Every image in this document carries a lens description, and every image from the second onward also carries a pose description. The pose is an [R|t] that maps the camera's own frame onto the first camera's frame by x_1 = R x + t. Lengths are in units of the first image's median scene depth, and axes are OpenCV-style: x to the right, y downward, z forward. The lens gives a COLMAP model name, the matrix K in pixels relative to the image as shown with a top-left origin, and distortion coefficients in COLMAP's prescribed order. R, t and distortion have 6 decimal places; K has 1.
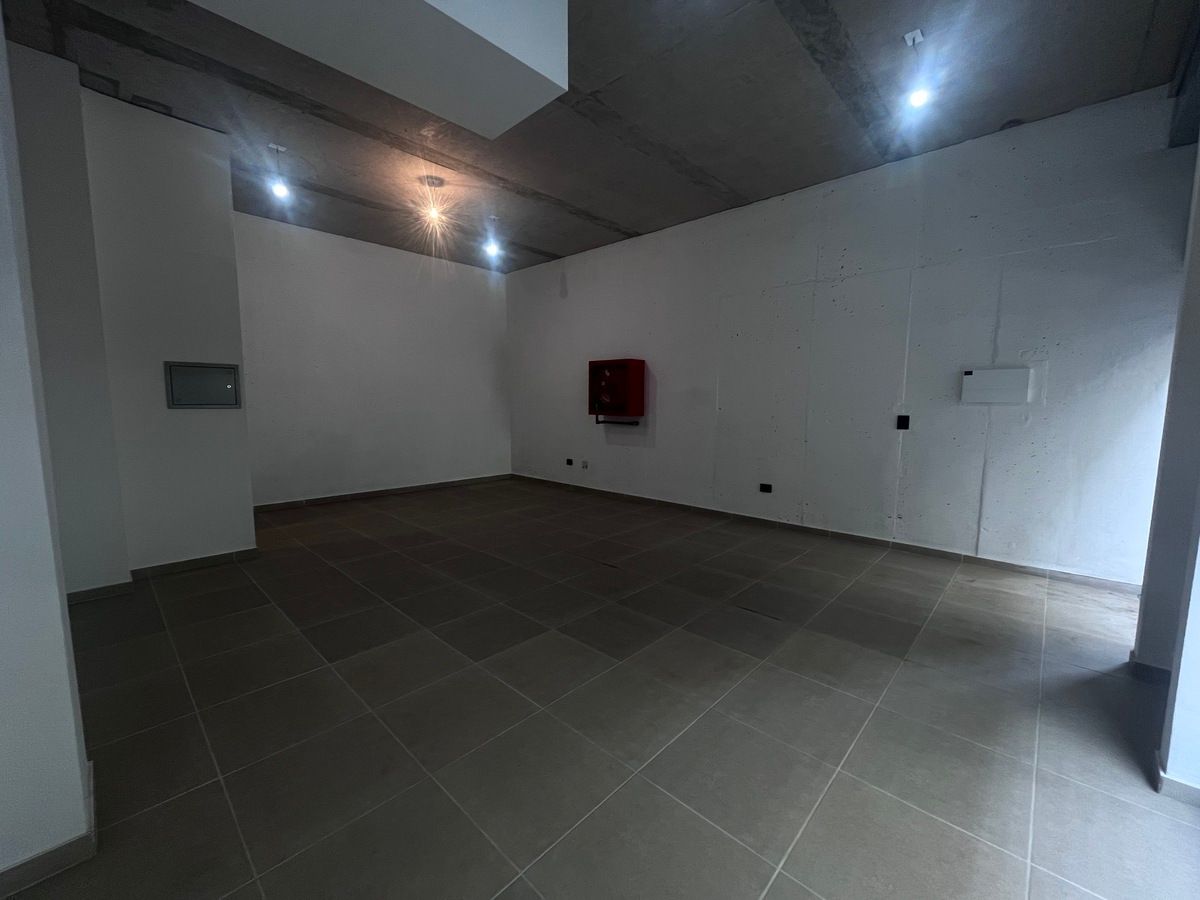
lens RADIAL K [[484.7, 0, 594.1], [0, 484.7, 451.3], [0, 0, 1]] dist [-0.001273, -0.000217]
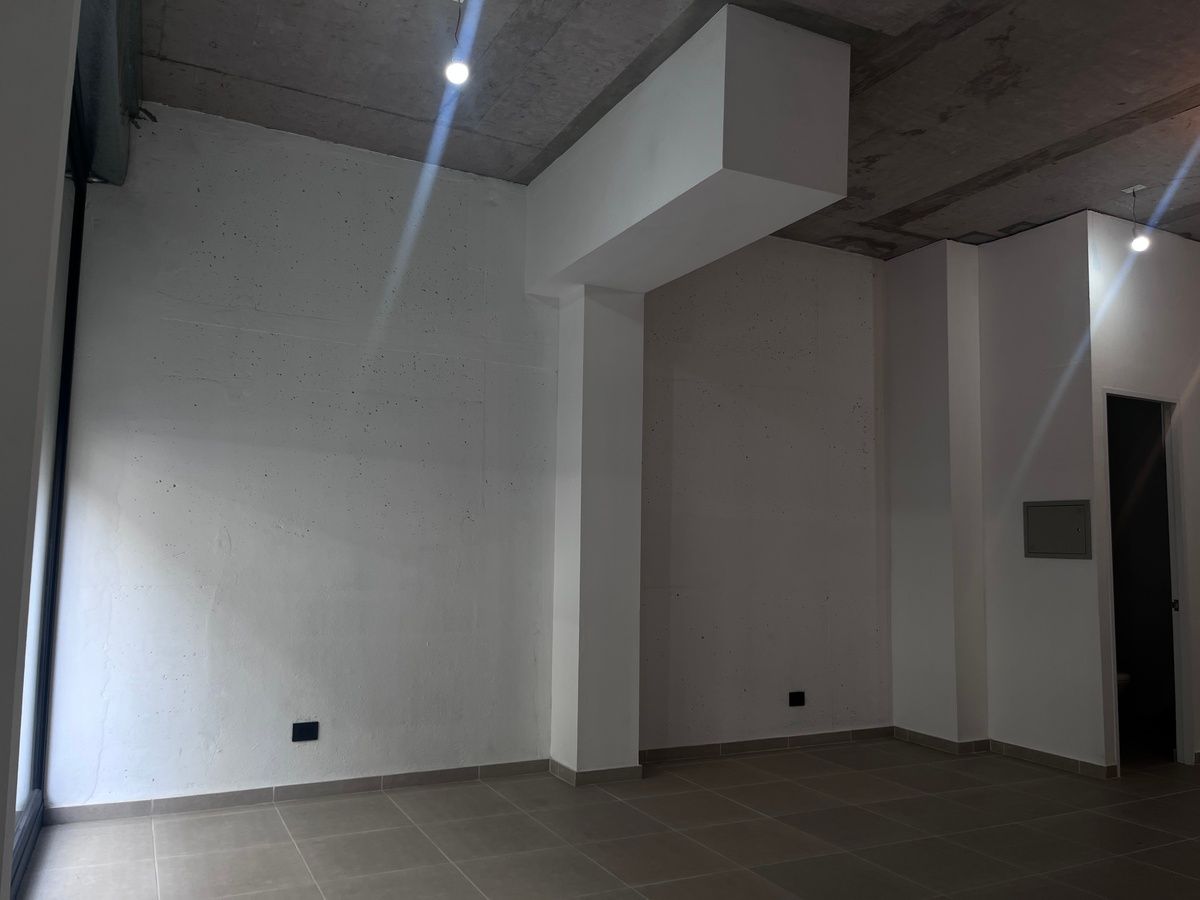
lens RADIAL K [[904.9, 0, 601.3], [0, 904.9, 454.6], [0, 0, 1]] dist [0.045366, -0.058057]
pose [[-0.331360, -0.107756, -0.937331, 0.878528], [-0.123336, 0.989879, -0.070196, -0.062041], [0.935408, 0.092347, -0.341296, 0.834249]]
